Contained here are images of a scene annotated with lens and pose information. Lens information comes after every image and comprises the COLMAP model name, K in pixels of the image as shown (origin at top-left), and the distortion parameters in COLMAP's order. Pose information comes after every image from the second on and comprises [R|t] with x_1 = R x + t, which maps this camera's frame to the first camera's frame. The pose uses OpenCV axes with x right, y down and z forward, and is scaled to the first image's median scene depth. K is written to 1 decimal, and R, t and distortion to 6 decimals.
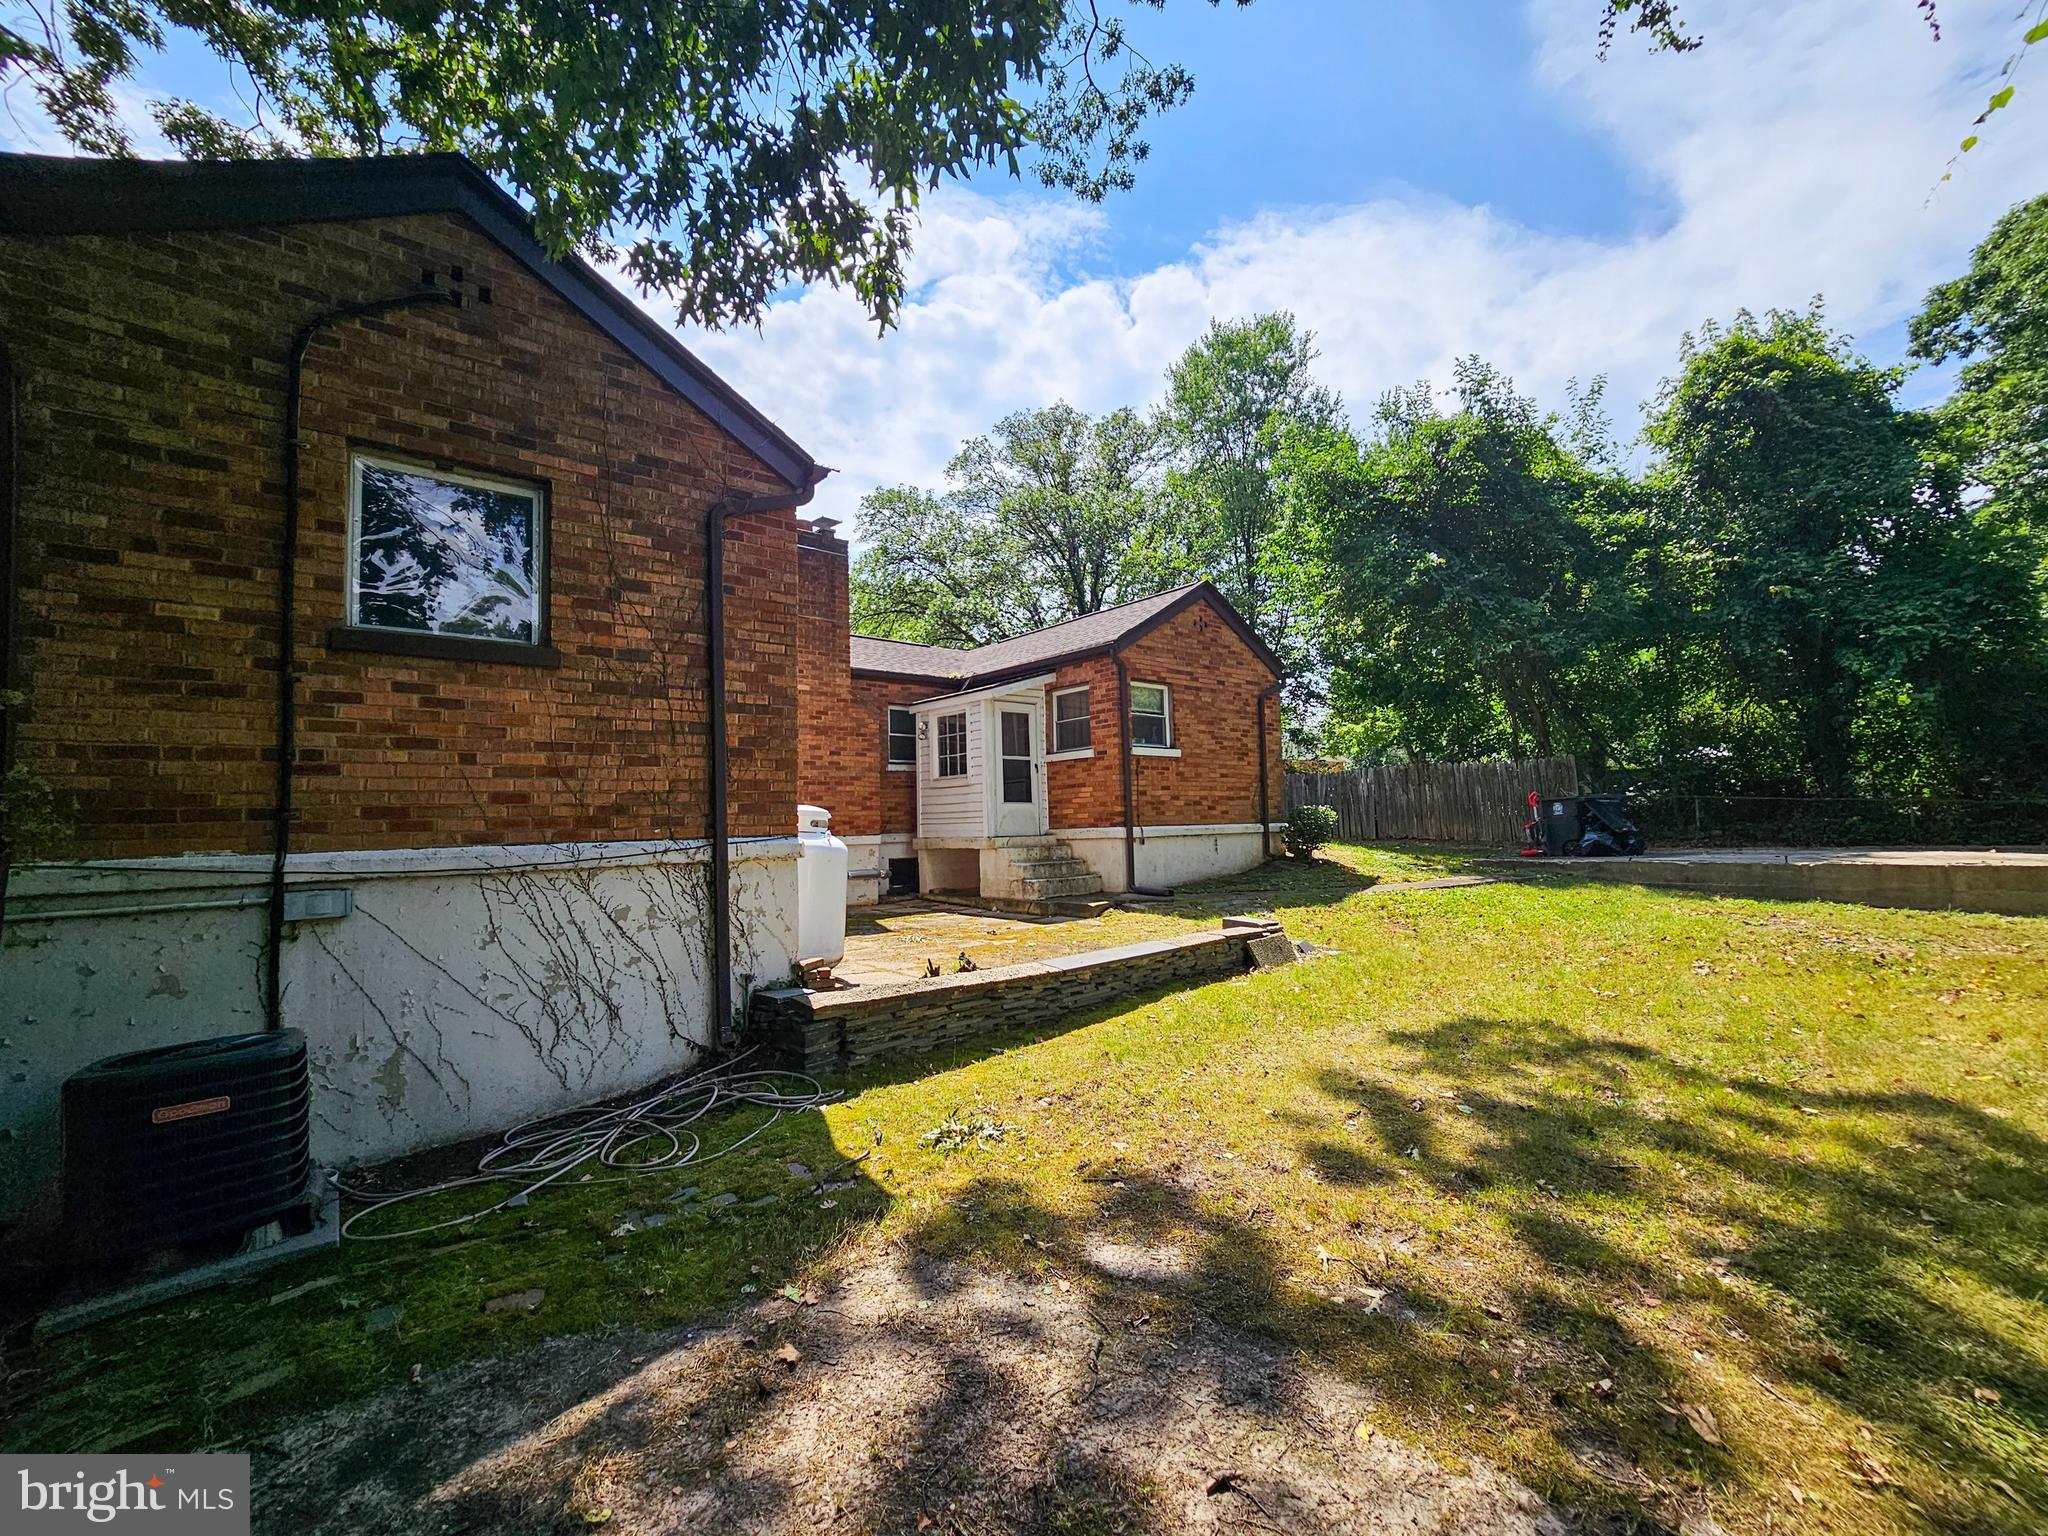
lens RADIAL K [[883.9, 0, 1022.6], [0, 883.9, 784.3], [0, 0, 1]] dist [-0.002661, 0.001033]
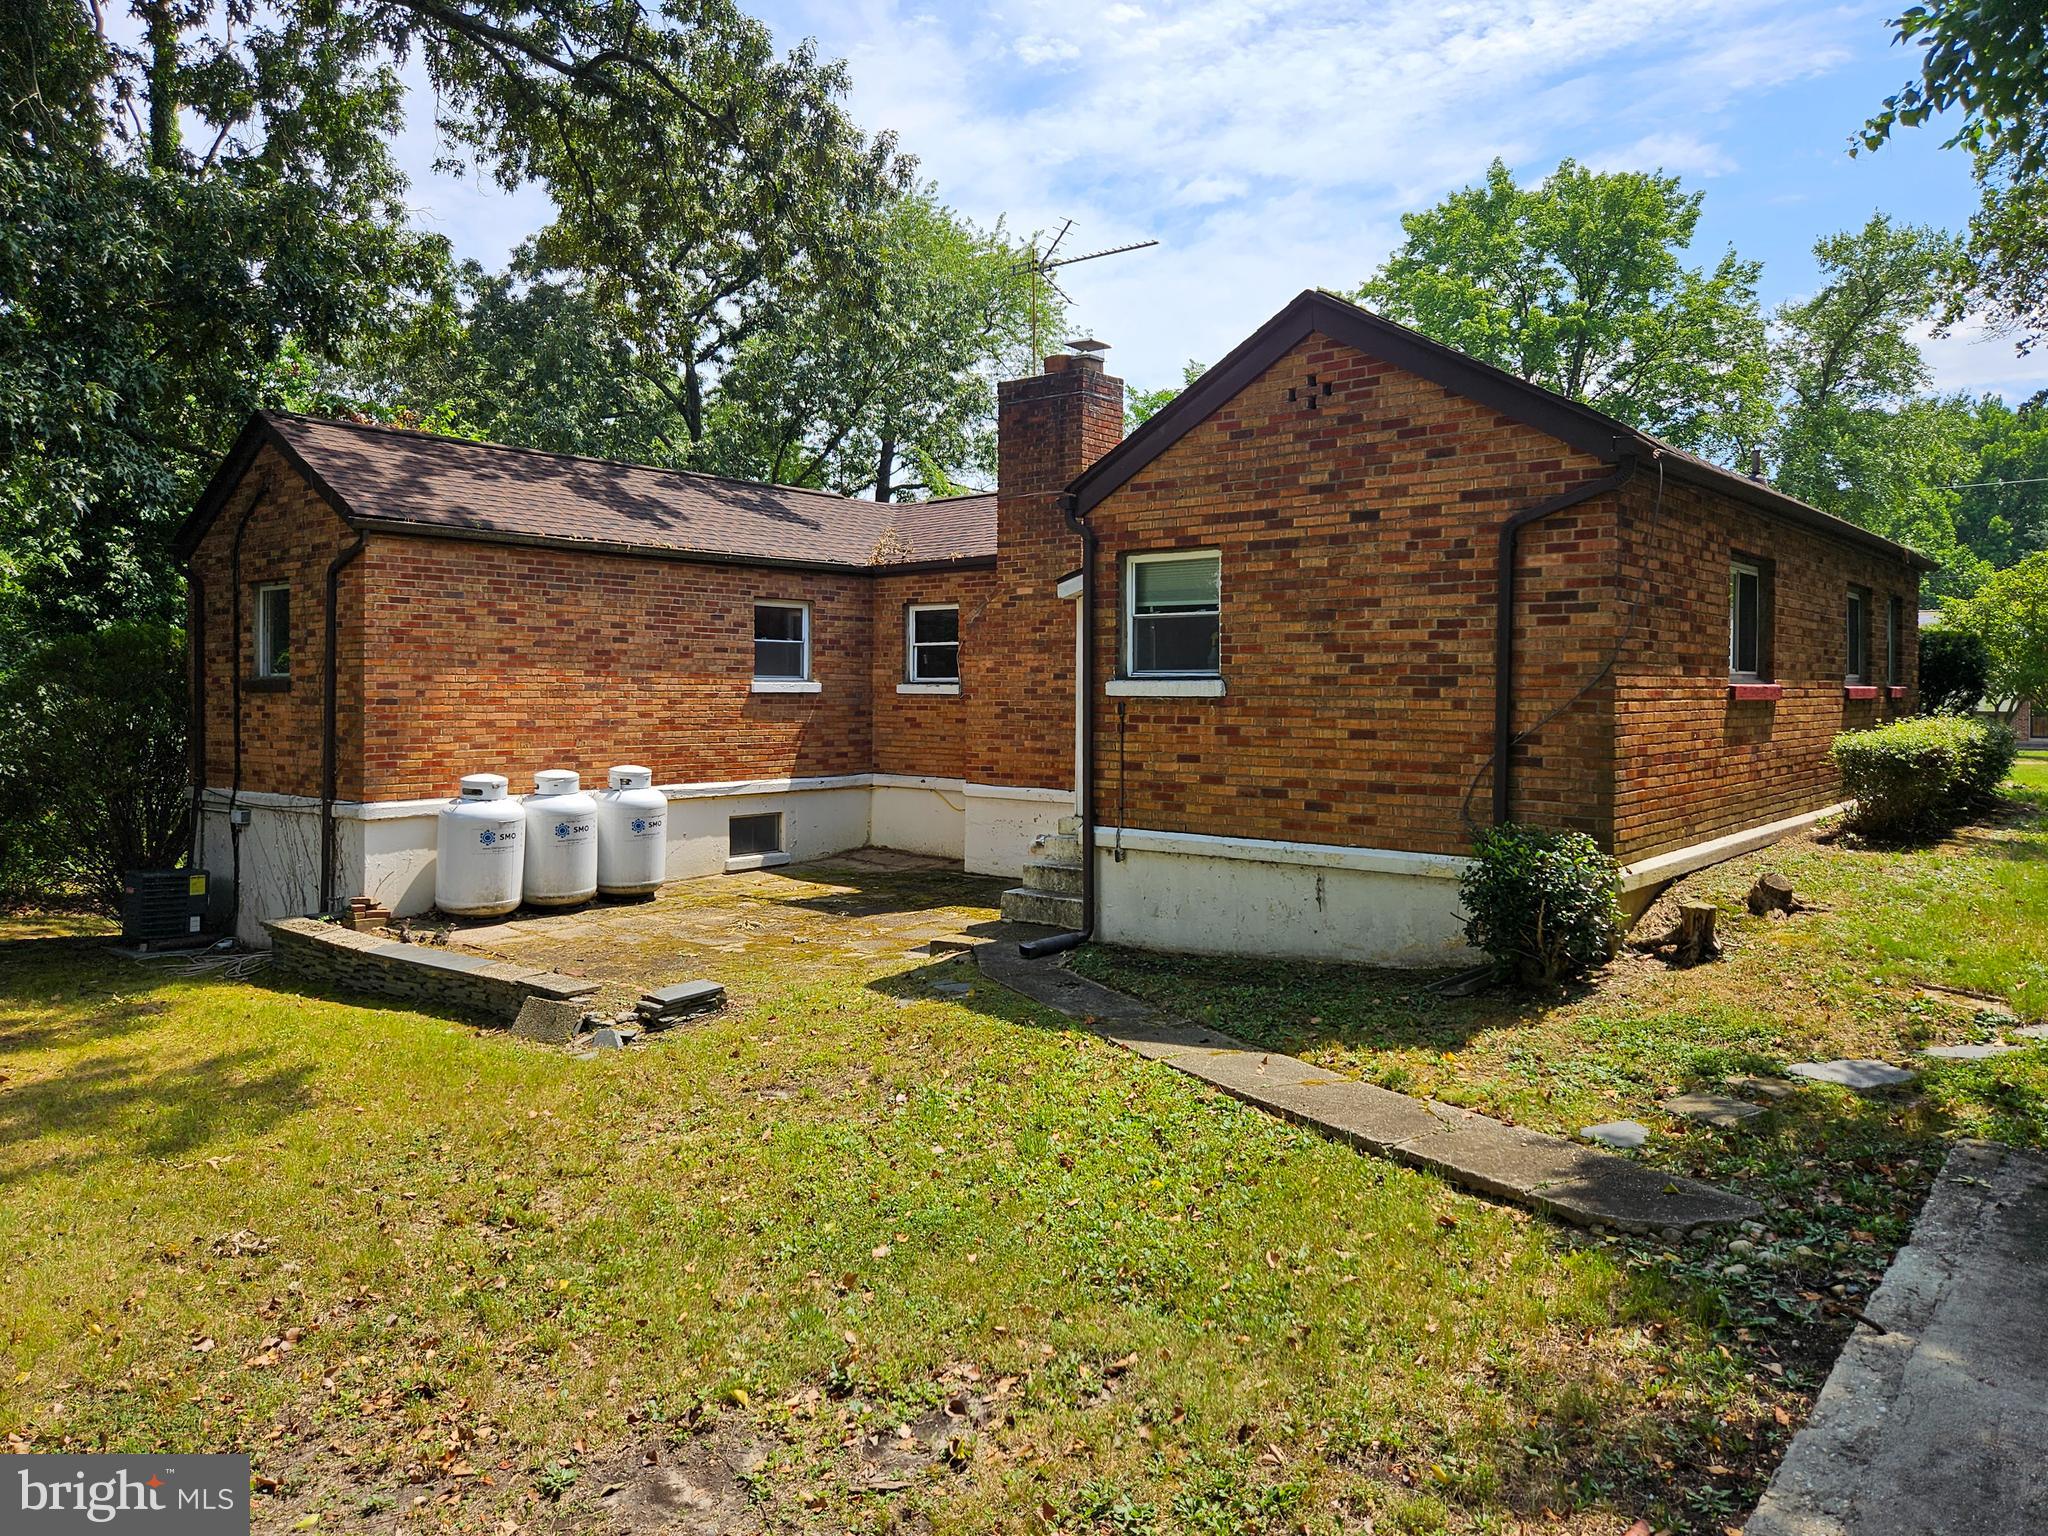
lens RADIAL K [[1445.7, 0, 1020.2], [0, 1445.7, 754.3], [0, 0, 1]] dist [0.005046, -0.000475]
pose [[0.149786, 0.074844, -0.985882, 0.932594], [0.045245, 0.995567, 0.082453, -0.068617], [0.987683, -0.056957, 0.145735, 0.759960]]
